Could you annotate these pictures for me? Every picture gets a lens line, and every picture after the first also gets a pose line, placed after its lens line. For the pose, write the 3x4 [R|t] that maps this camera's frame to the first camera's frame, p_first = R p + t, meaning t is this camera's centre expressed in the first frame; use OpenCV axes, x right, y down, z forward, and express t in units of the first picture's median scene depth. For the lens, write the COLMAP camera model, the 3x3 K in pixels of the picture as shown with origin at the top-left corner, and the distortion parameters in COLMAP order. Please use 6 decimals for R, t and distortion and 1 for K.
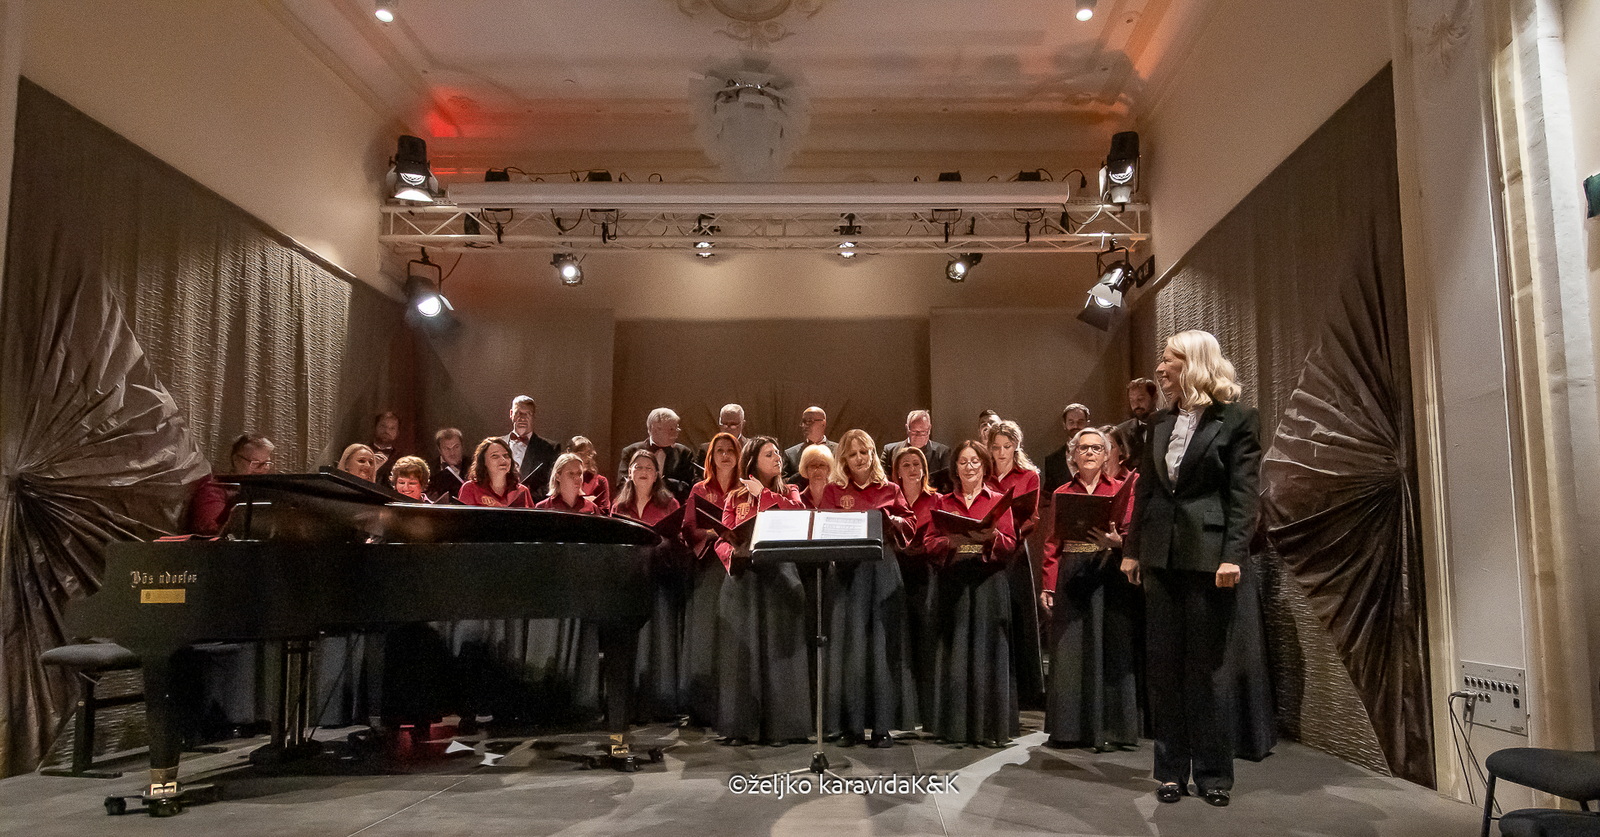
lens RADIAL K [[823.8, 0, 835.4], [0, 823.8, 517.1], [0, 0, 1]] dist [0.004853, -0.023013]
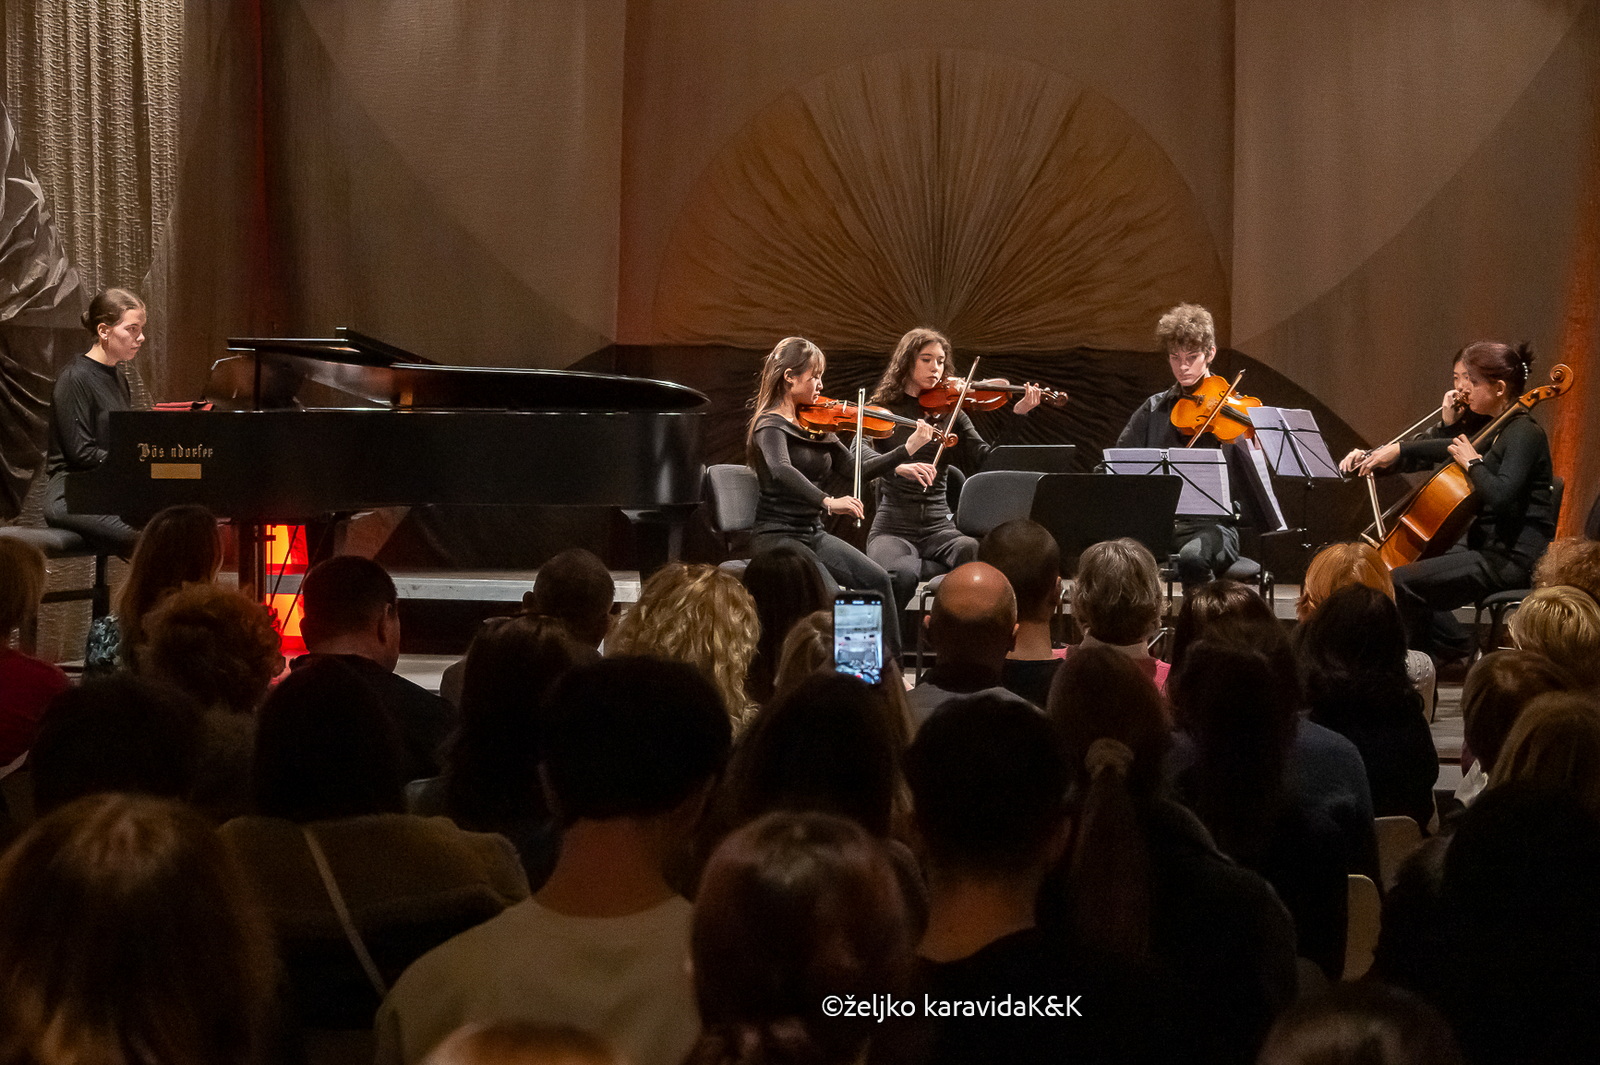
lens RADIAL K [[3856.6, 0, 801.3], [0, 3856.6, 532.8], [0, 0, 1]] dist [-0.039084, -0.878378]
pose [[0.981749, 0.021346, -0.188978, 0.502709], [0.000486, 0.993396, 0.114731, -0.243891], [0.190179, -0.112729, 0.975256, -2.284162]]
